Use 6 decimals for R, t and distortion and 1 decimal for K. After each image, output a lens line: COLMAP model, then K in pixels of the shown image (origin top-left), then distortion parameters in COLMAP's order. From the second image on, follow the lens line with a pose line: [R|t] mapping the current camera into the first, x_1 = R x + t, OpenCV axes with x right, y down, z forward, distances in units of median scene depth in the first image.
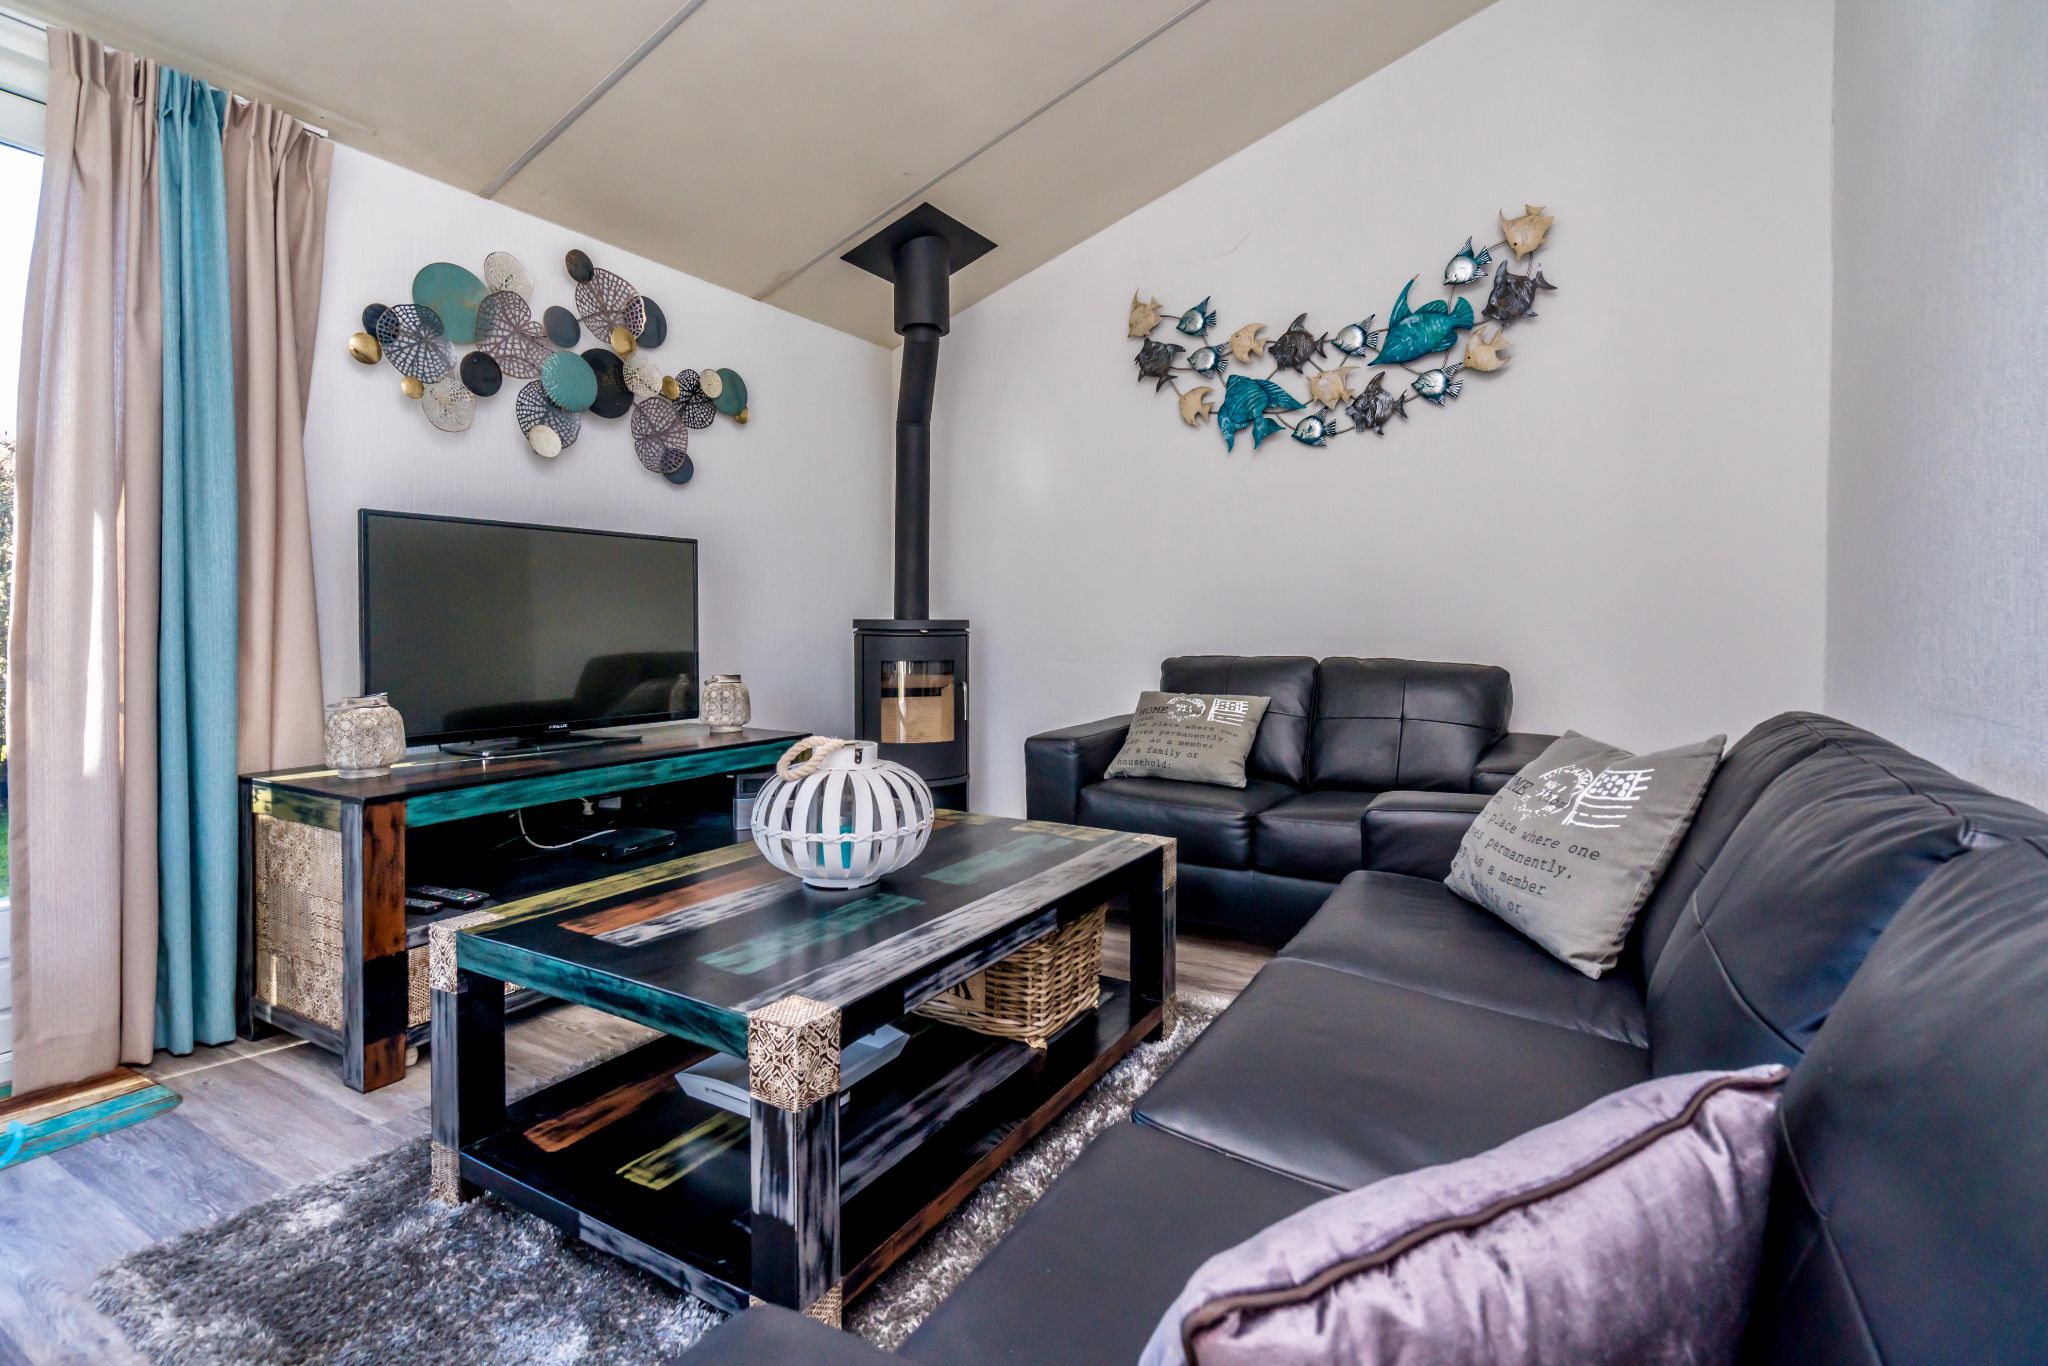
lens RADIAL K [[970.4, 0, 1024.7], [0, 970.4, 638.0], [0, 0, 1]] dist [-0.009291, 0.000159]
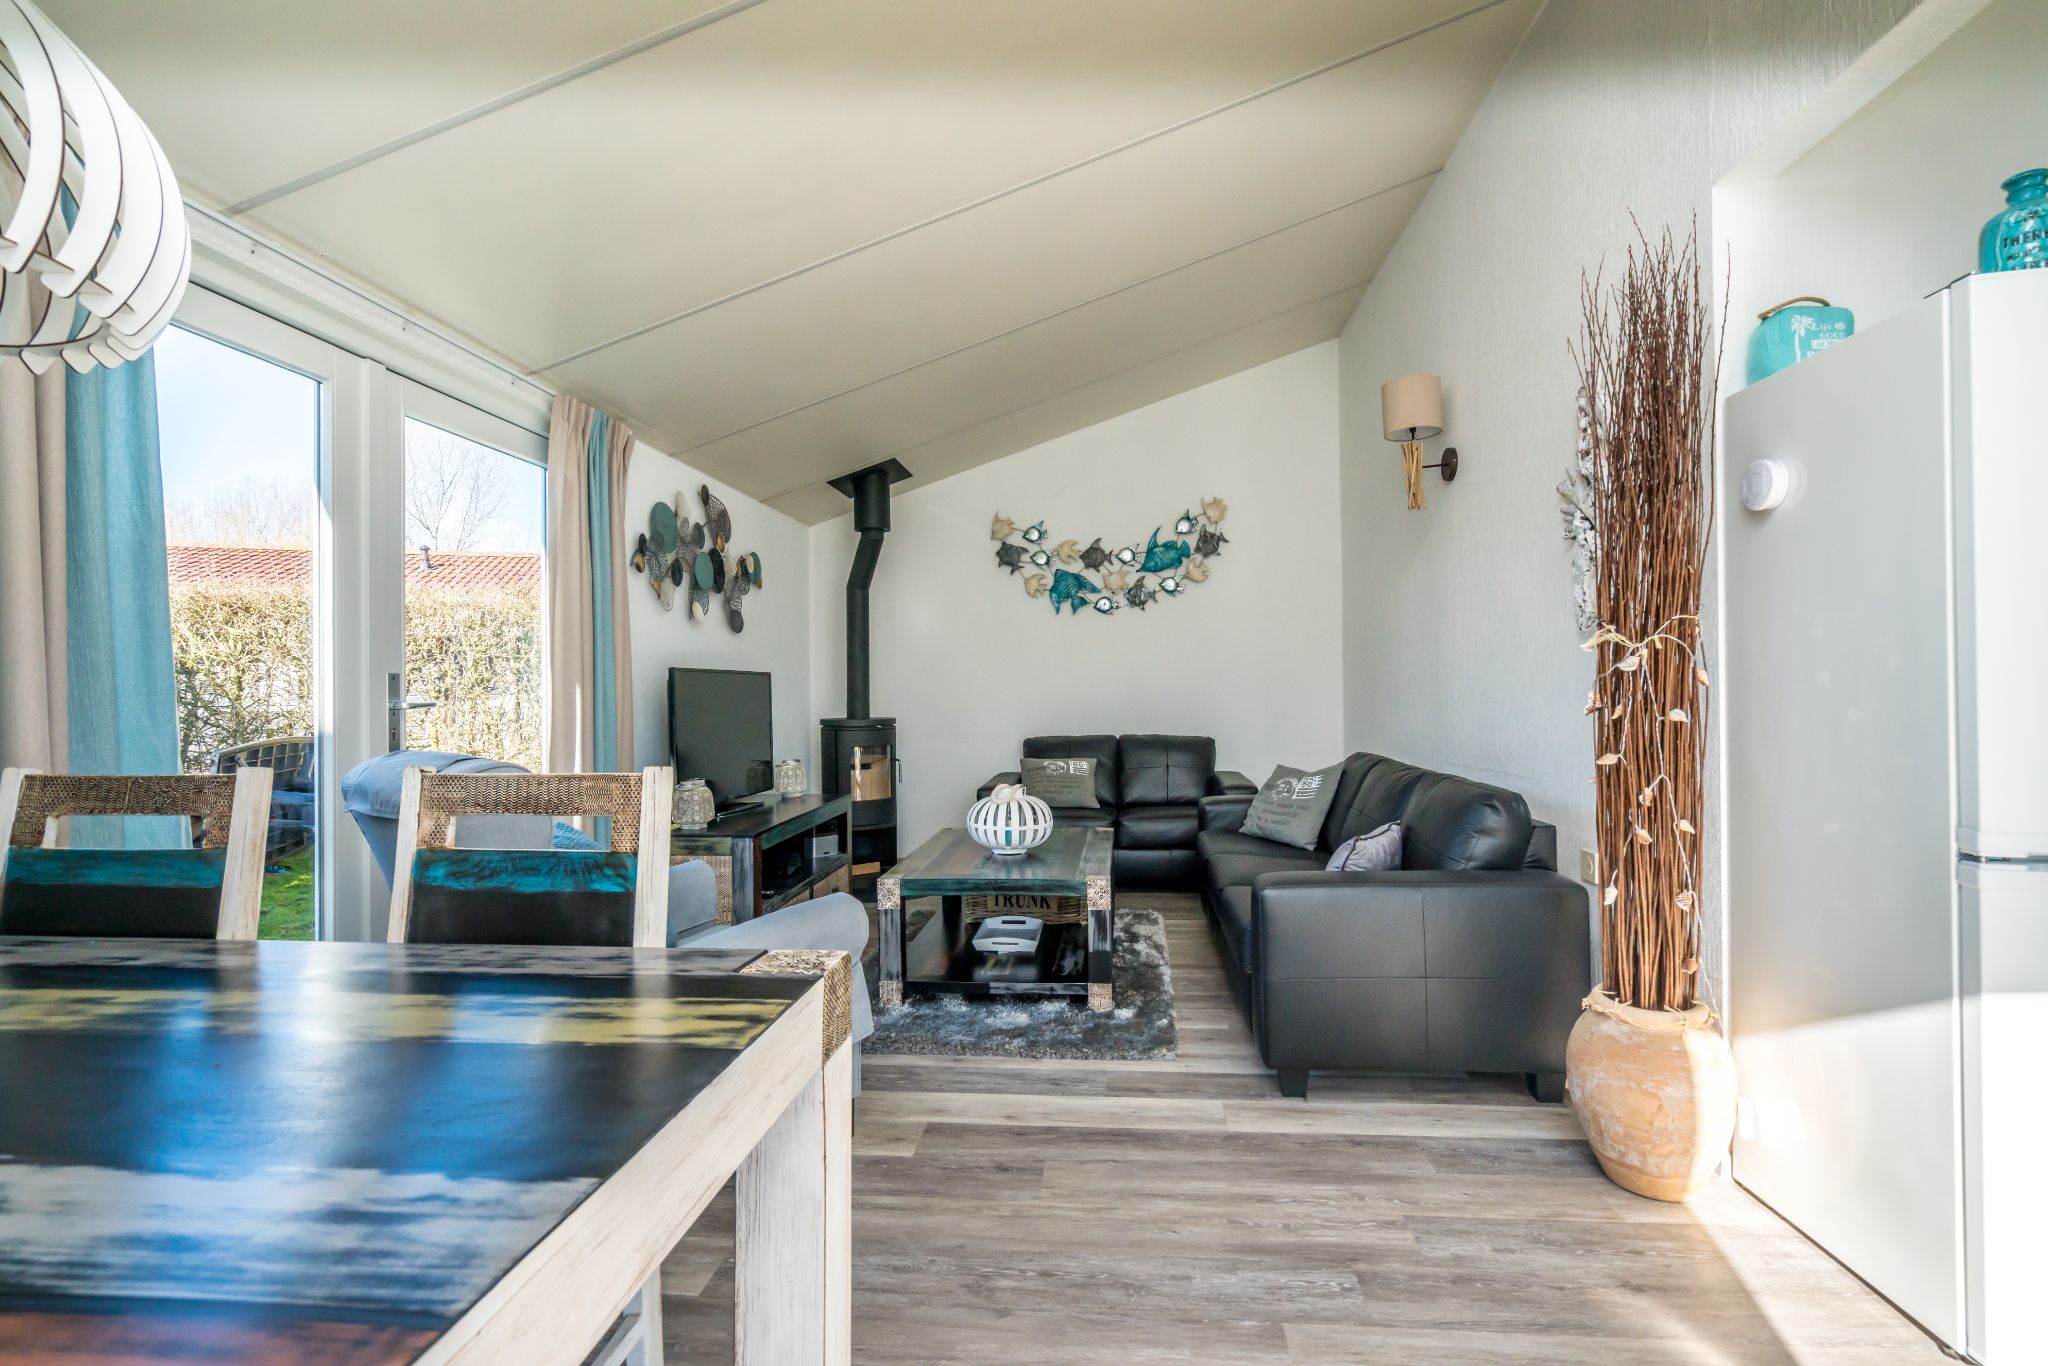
lens RADIAL K [[964.0, 0, 1024.0], [0, 964.0, 683.0], [0, 0, 1]] dist [0.002838, 0.000556]
pose [[0.904887, -0.012813, 0.425458, -0.587351], [0.023880, 0.999501, -0.020688, -0.041192], [-0.424981, 0.028880, 0.904742, -0.516203]]
